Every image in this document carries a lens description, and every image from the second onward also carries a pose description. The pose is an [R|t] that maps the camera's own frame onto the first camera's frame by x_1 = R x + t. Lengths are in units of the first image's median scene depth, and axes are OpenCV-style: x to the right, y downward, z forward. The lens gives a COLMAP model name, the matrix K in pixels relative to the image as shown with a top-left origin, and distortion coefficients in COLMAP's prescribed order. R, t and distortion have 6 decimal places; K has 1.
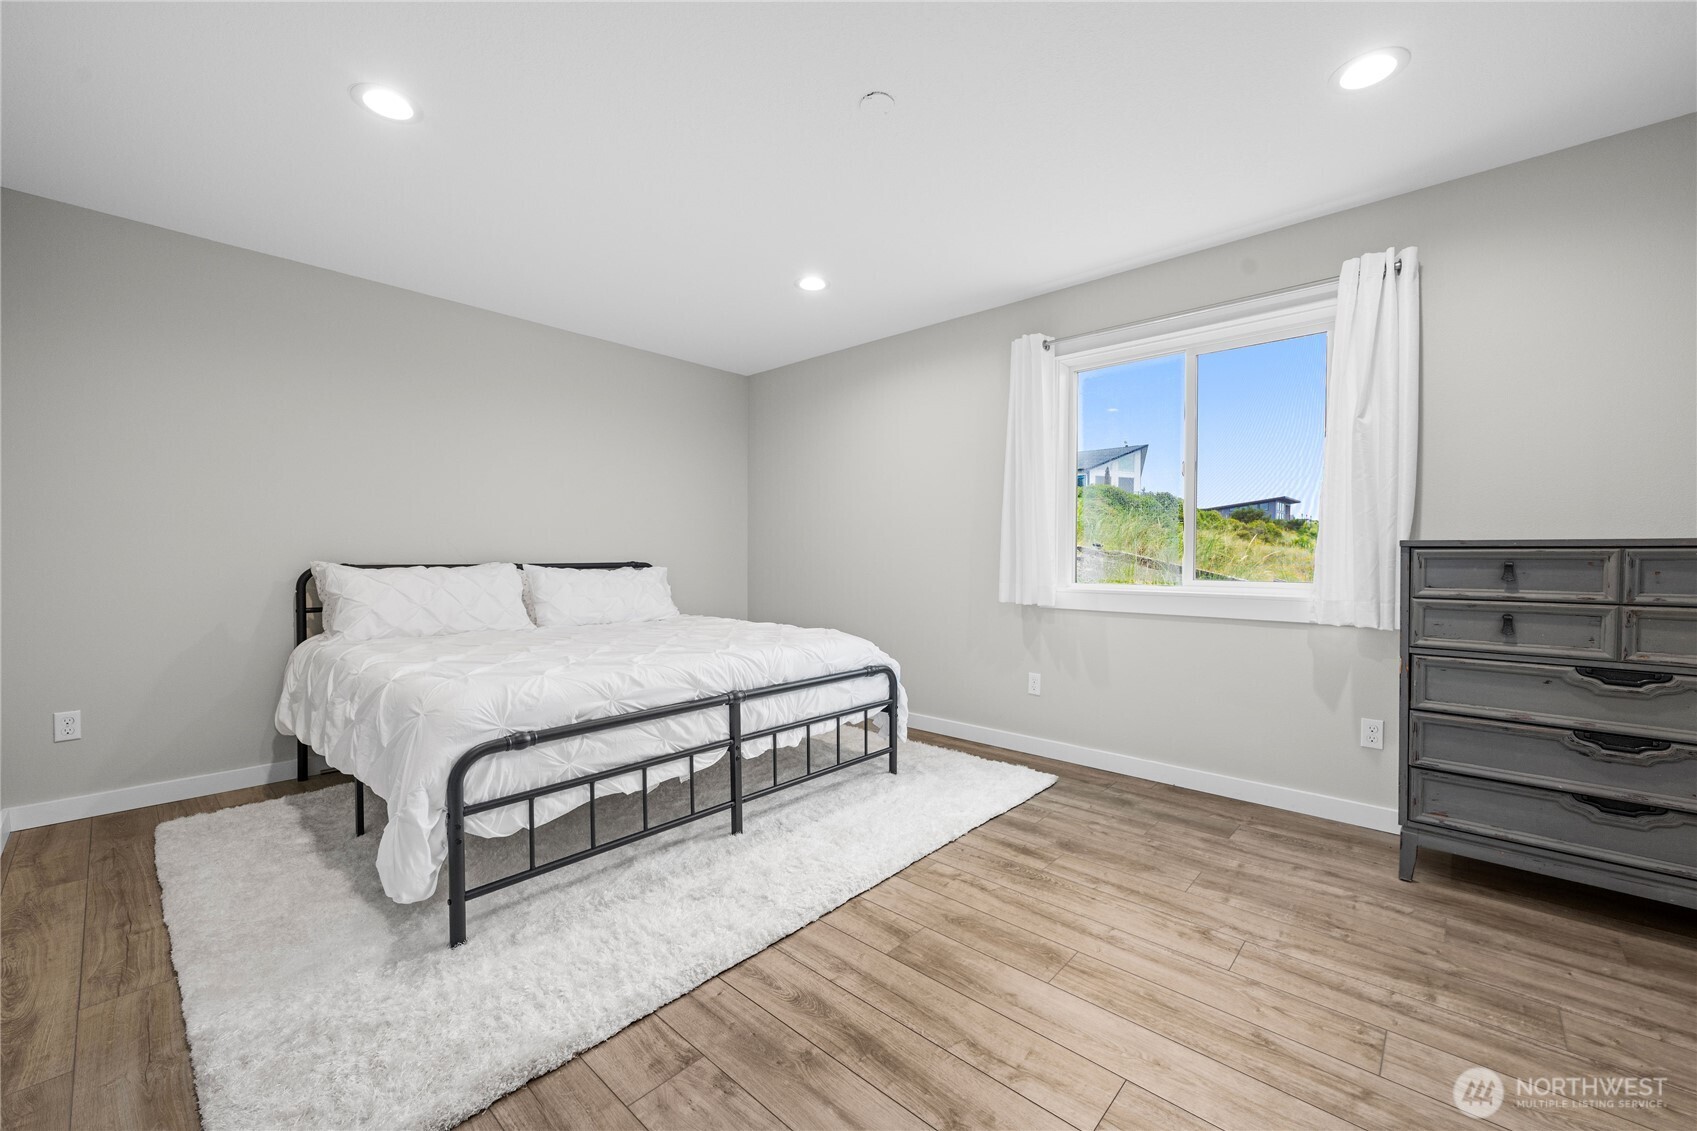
lens RADIAL K [[667.2, 0, 848.1], [0, 667.2, 568.4], [0, 0, 1]] dist [-0.000008, 0.000114]
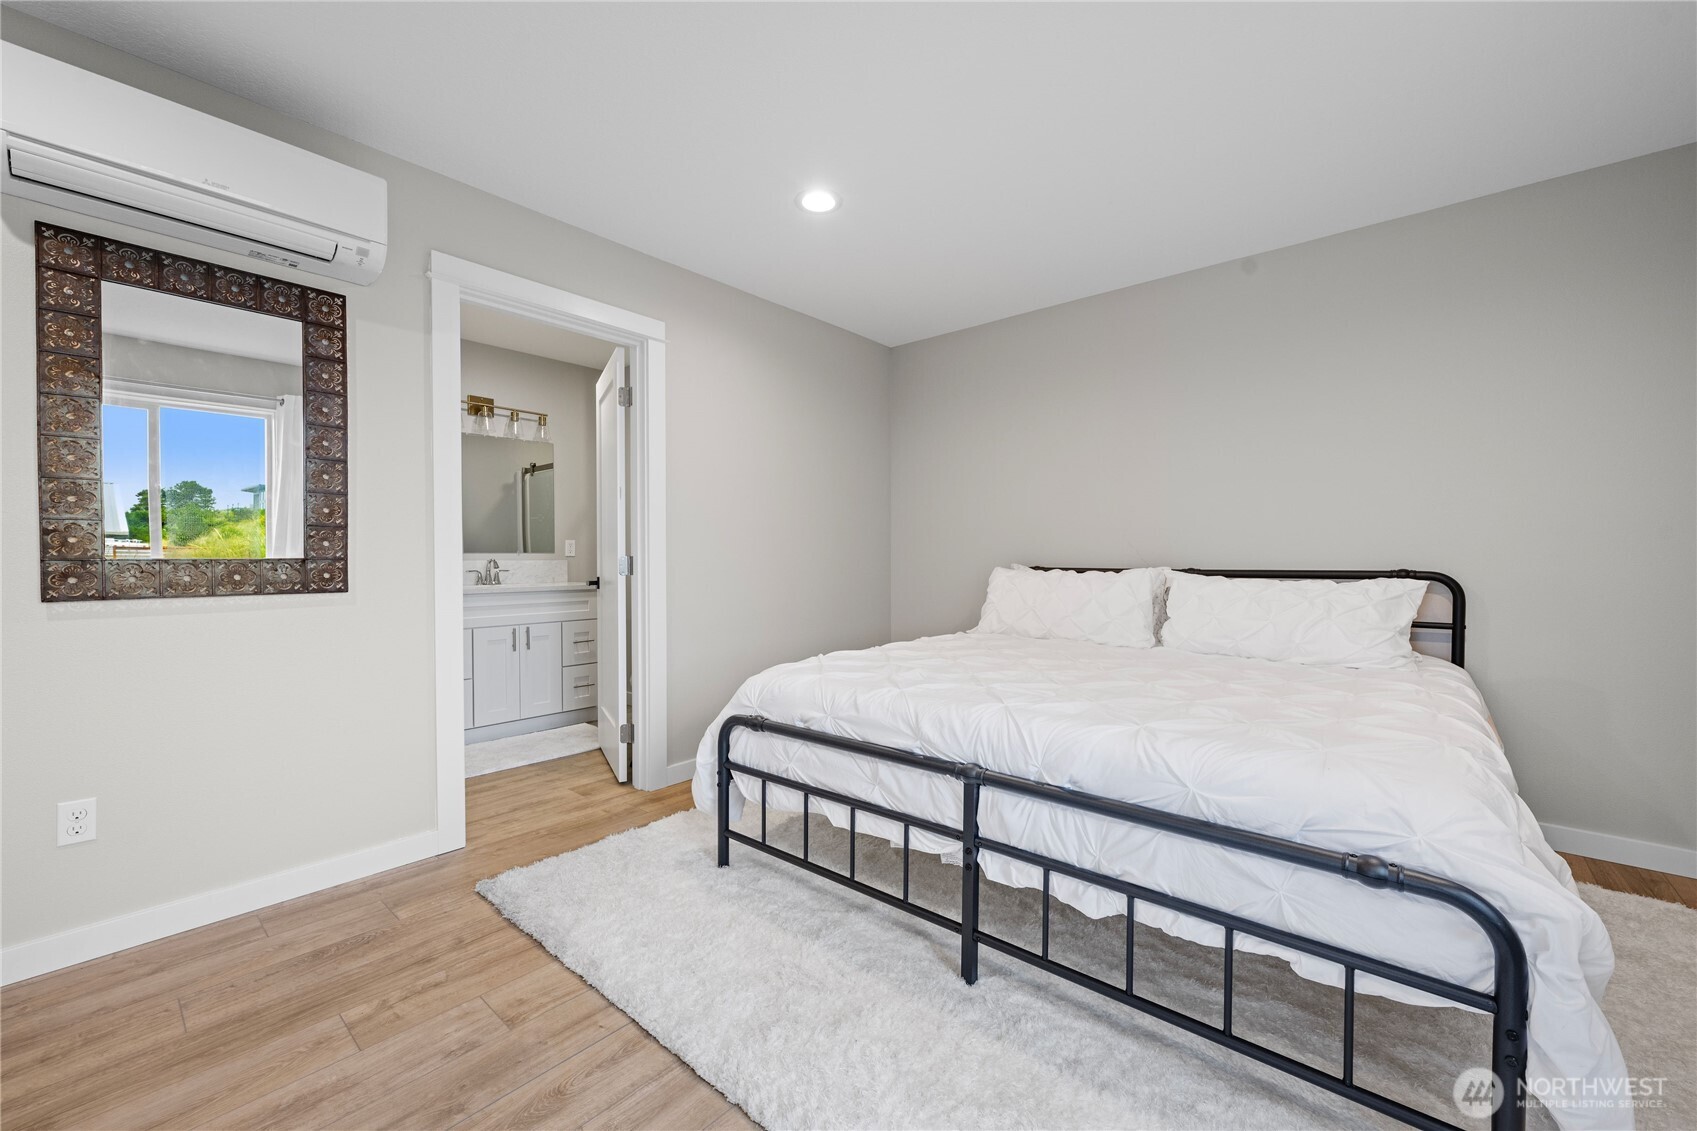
lens RADIAL K [[673.7, 0, 848.5], [0, 673.7, 565.5], [0, 0, 1]] dist [-0.000782, -0.000308]
pose [[0.022404, 0.010025, -0.999699, 0.495141], [-0.020210, 0.999750, 0.009573, -0.017042], [0.999545, 0.019990, 0.022601, 0.863146]]
